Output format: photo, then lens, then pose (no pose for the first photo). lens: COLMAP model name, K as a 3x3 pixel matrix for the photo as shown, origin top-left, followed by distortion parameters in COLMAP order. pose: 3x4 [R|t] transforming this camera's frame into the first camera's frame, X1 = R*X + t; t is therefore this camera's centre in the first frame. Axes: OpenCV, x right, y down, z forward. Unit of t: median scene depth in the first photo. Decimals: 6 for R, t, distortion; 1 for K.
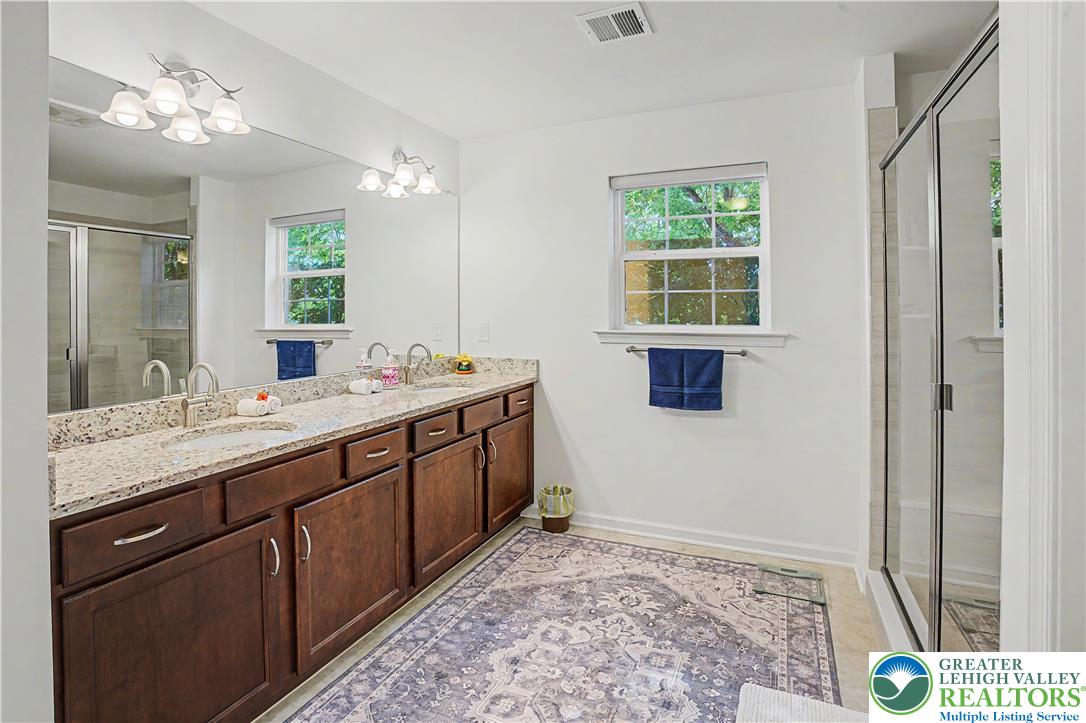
lens RADIAL K [[531.0, 0, 555.5], [0, 531.0, 307.6], [0, 0, 1]] dist [-0.048603, 0.001216]
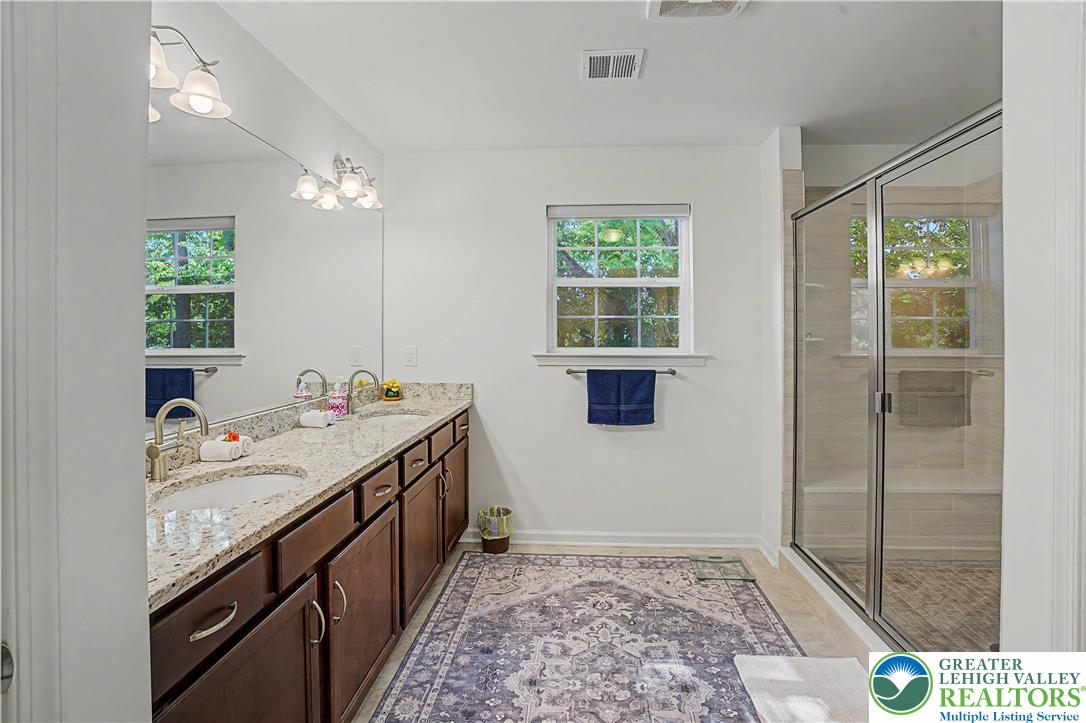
lens RADIAL K [[512.6, 0, 544.0], [0, 512.6, 334.7], [0, 0, 1]] dist [-0.055530, 0.000886]
pose [[0.942186, 0.003019, 0.335076, -0.296923], [-0.005674, 0.999960, 0.006945, -0.000728], [-0.335042, -0.008445, 0.942166, 0.065935]]
